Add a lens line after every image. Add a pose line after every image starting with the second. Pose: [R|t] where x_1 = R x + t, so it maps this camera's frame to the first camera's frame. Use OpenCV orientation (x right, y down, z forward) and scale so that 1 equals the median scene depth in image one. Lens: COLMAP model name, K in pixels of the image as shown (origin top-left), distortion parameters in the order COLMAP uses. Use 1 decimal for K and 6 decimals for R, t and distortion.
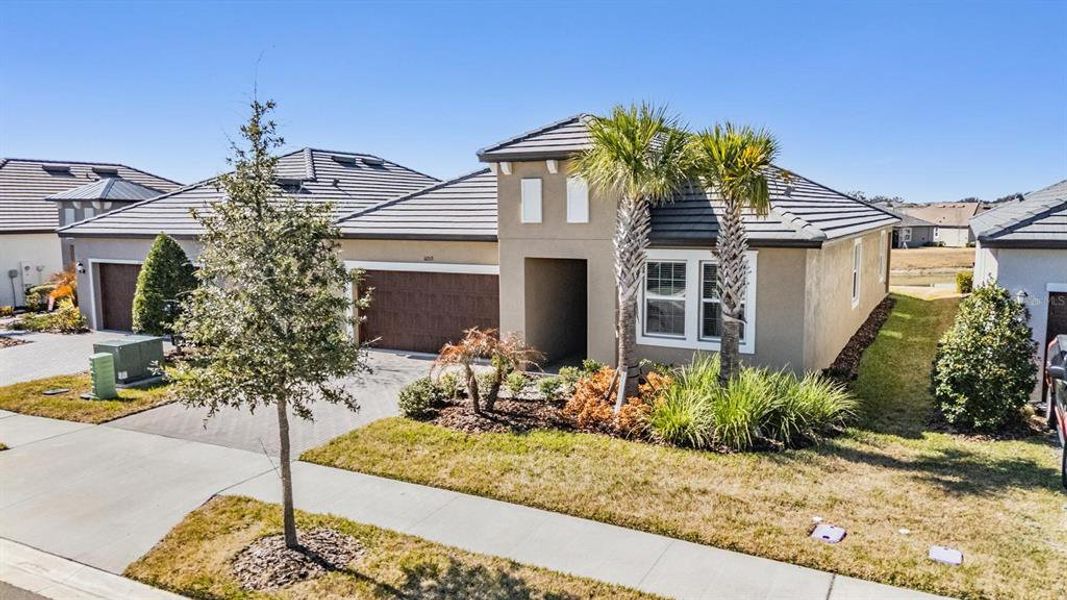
lens RADIAL K [[793.0, 0, 533.5], [0, 793.0, 300.0], [0, 0, 1]] dist [-0.000549, -0.000080]
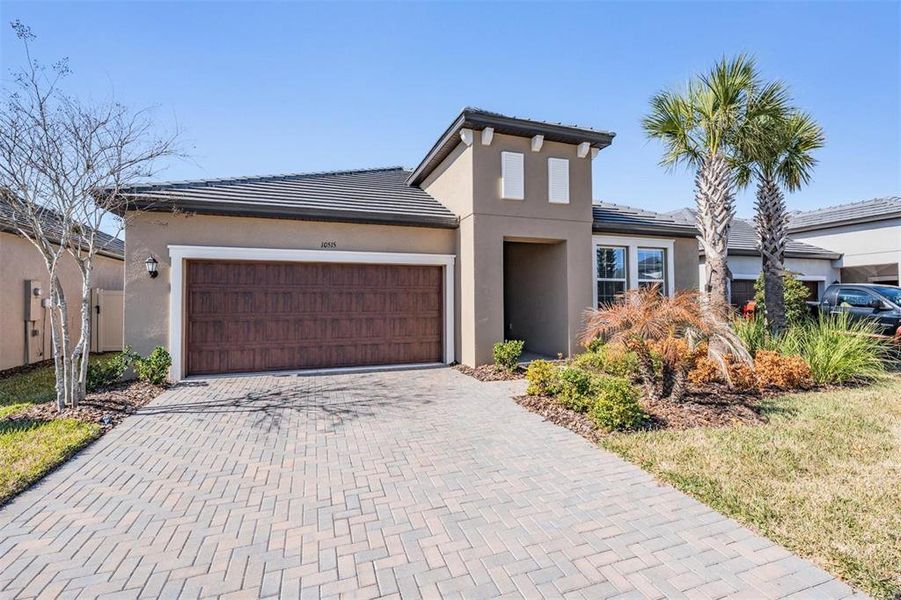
lens RADIAL K [[412.4, 0, 448.9], [0, 412.4, 296.2], [0, 0, 1]] dist [-0.002030, 0.000938]
pose [[0.672924, 0.011277, 0.739626, -0.416534], [0.086742, 0.991782, -0.094041, 0.055435], [-0.734609, 0.127439, 0.666416, 0.761409]]
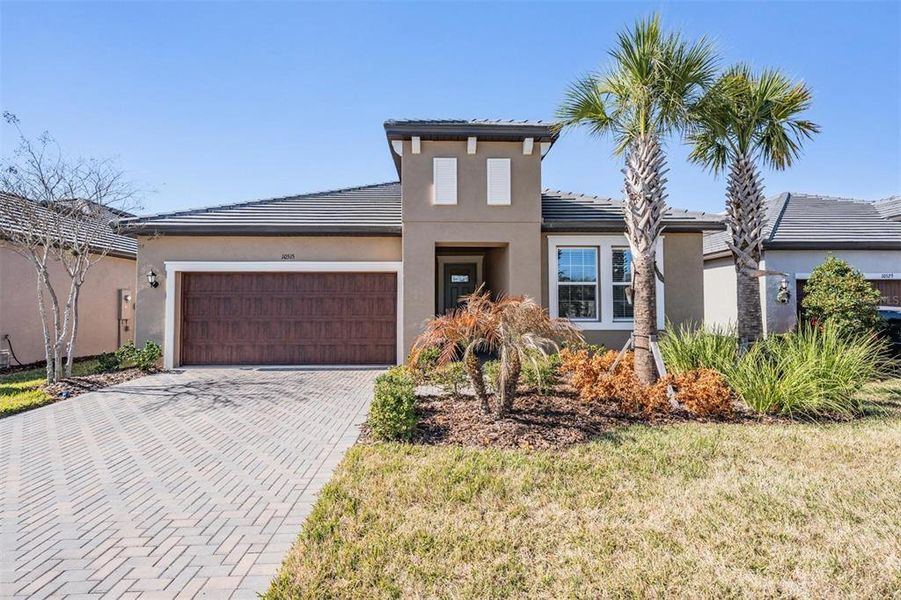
lens RADIAL K [[407.0, 0, 450.5], [0, 407.0, 300.0], [0, 0, 1]] dist [-0.000607, -0.000303]
pose [[0.866943, 0.010596, 0.498294, -0.237523], [0.054433, 0.991781, -0.115795, 0.070304], [-0.495425, 0.127511, 0.859241, 0.612992]]
